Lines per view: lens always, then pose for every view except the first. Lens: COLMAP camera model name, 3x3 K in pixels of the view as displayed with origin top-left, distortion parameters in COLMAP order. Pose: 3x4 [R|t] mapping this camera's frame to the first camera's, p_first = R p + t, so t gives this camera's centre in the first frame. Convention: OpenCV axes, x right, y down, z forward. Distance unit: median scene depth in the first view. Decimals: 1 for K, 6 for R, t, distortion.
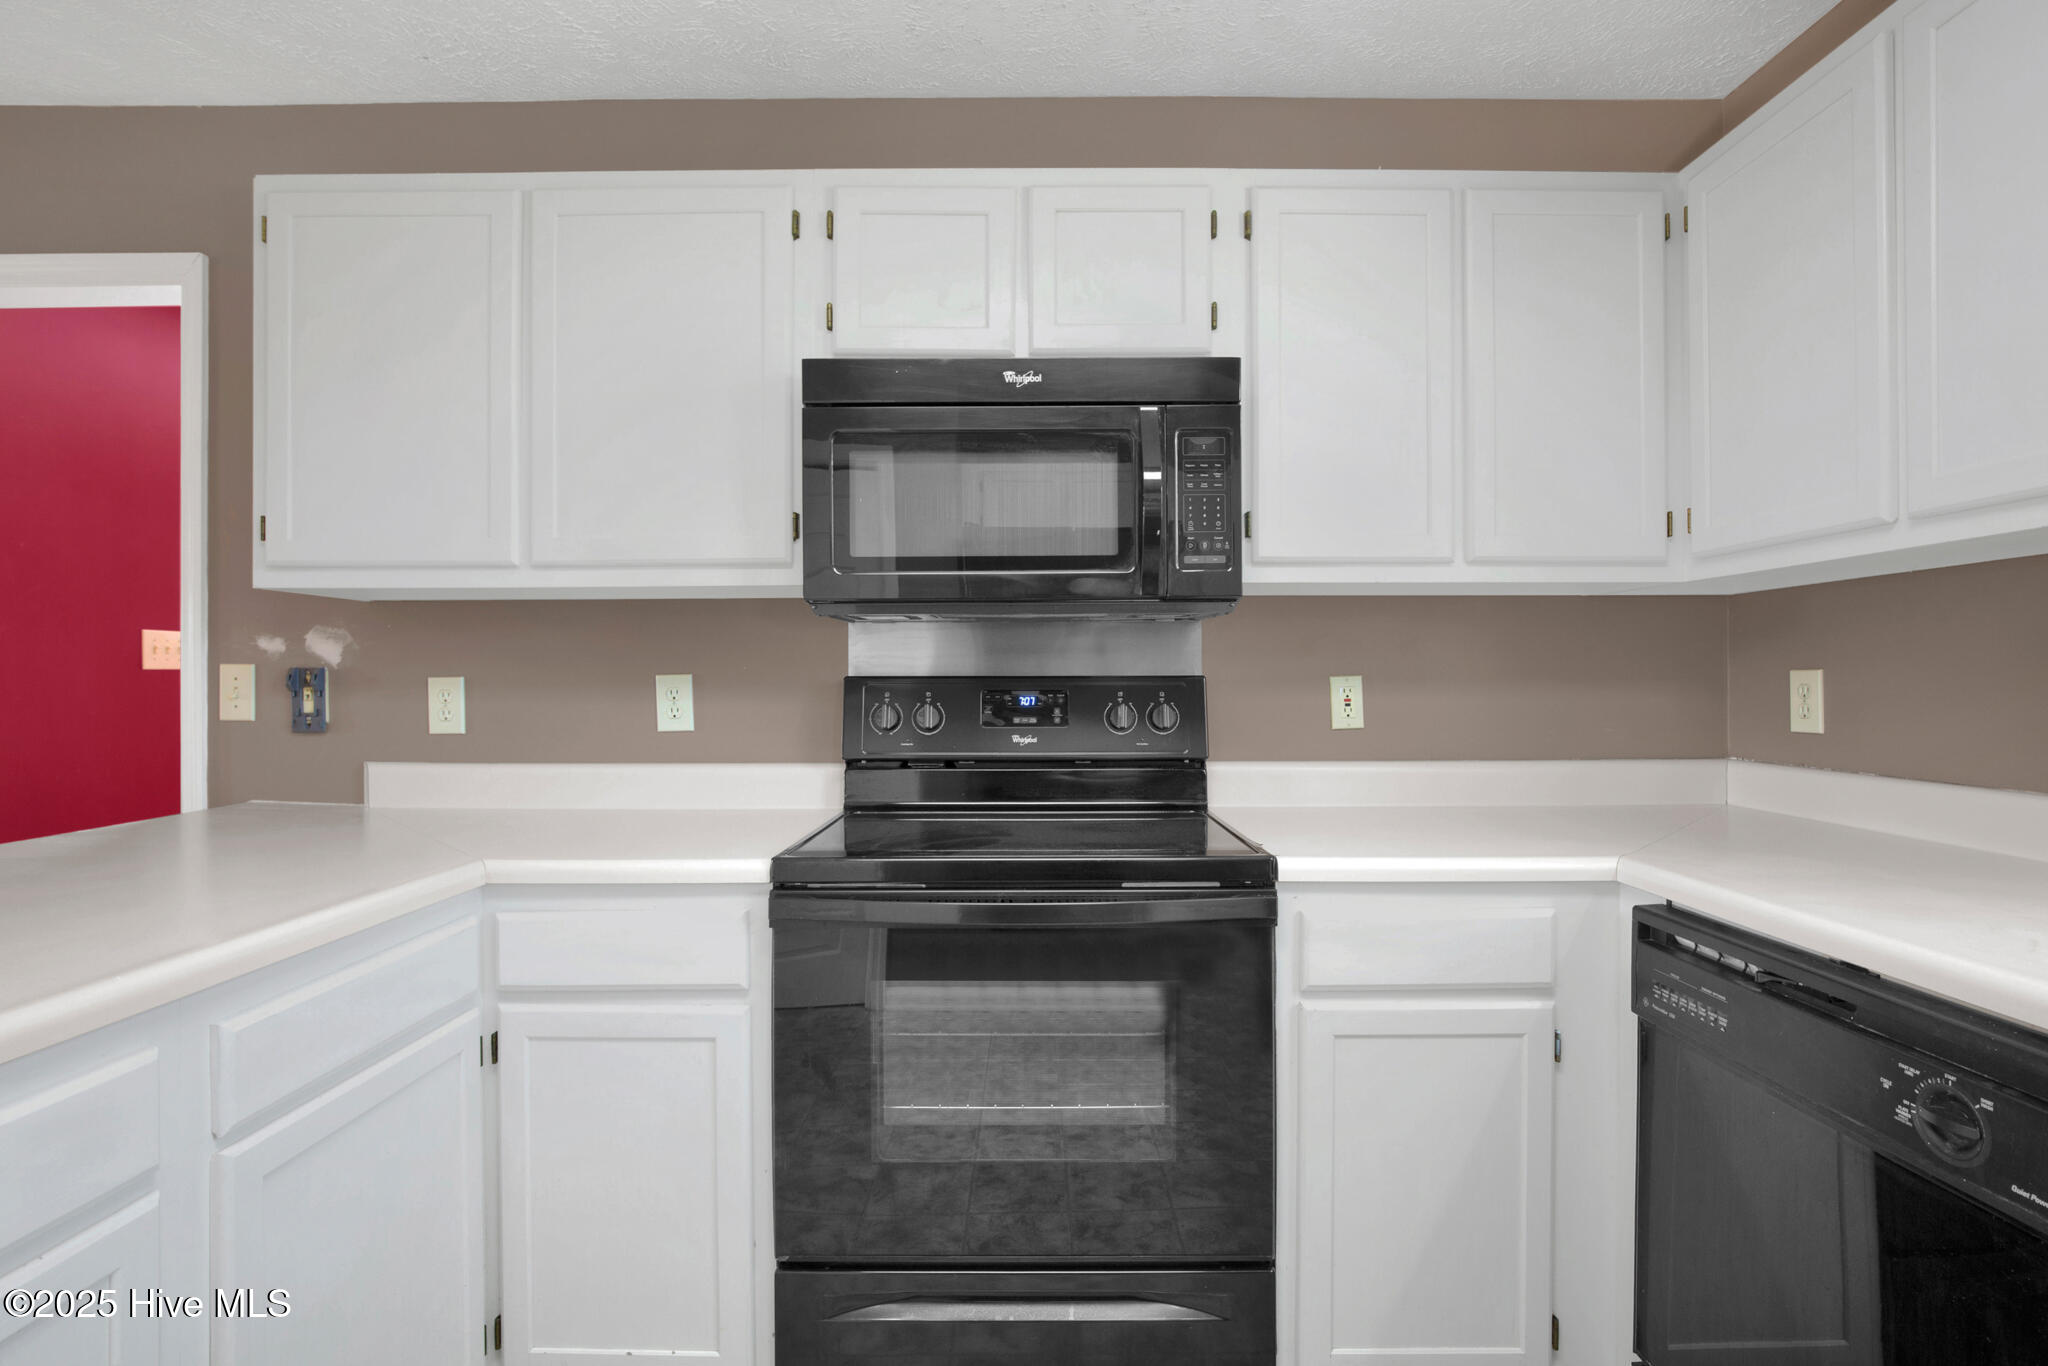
lens RADIAL K [[969.5, 0, 1024.0], [0, 969.5, 683.0], [0, 0, 1]] dist [-0.005971, -0.000159]
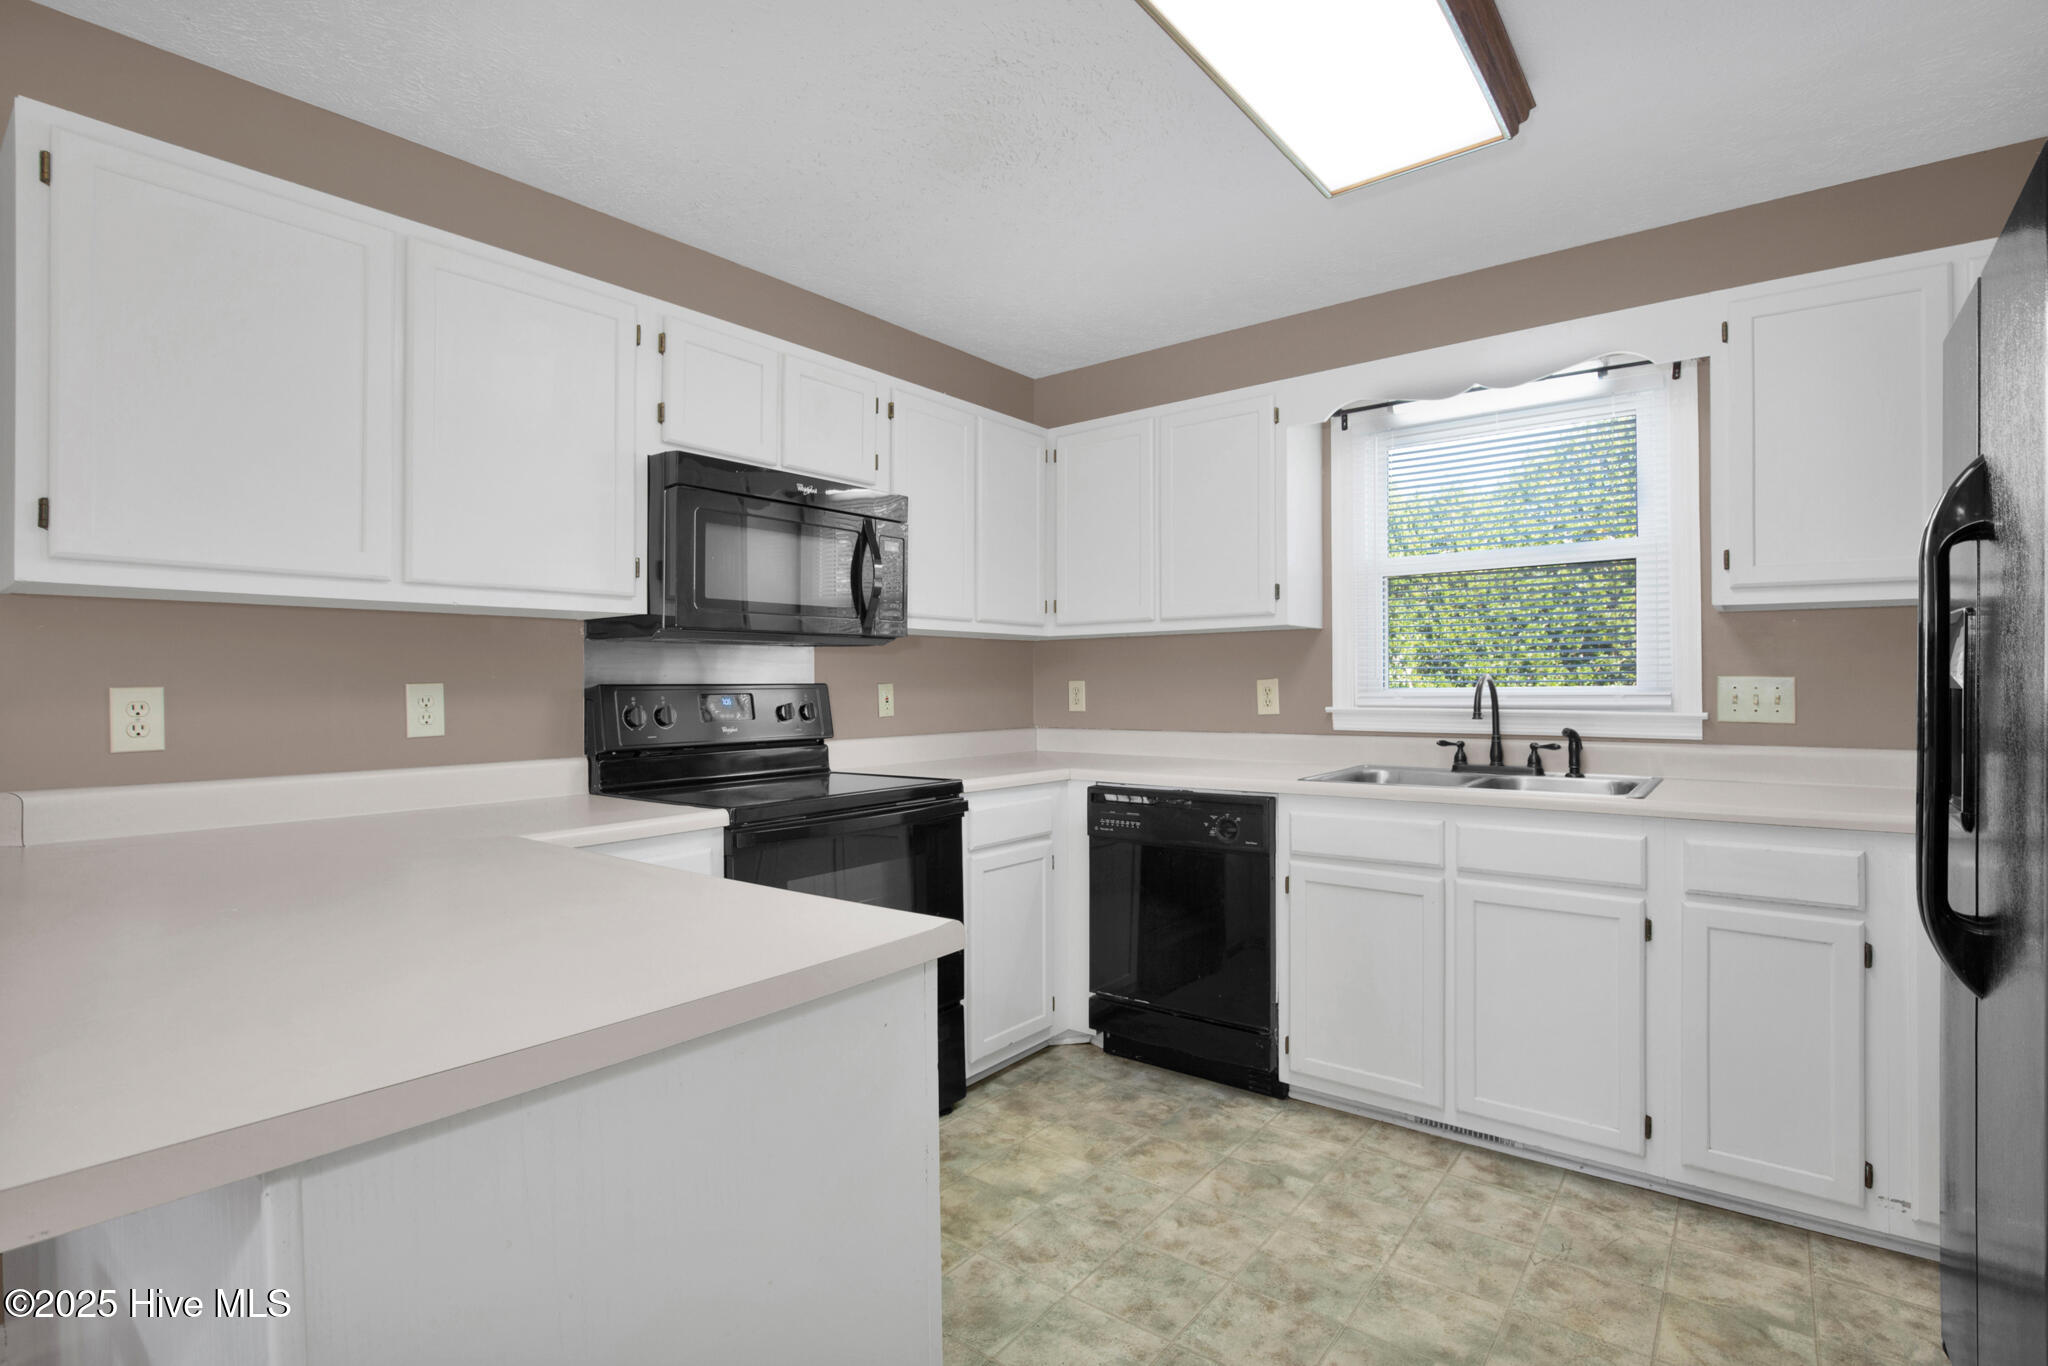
lens RADIAL K [[981.8, 0, 1027.7], [0, 981.8, 696.7], [0, 0, 1]] dist [-0.001017, -0.000119]
pose [[0.623535, -0.012244, 0.781700, -0.939651], [0.007519, 0.999925, 0.009665, 0.000661], [-0.781760, -0.000149, 0.623580, -0.225717]]
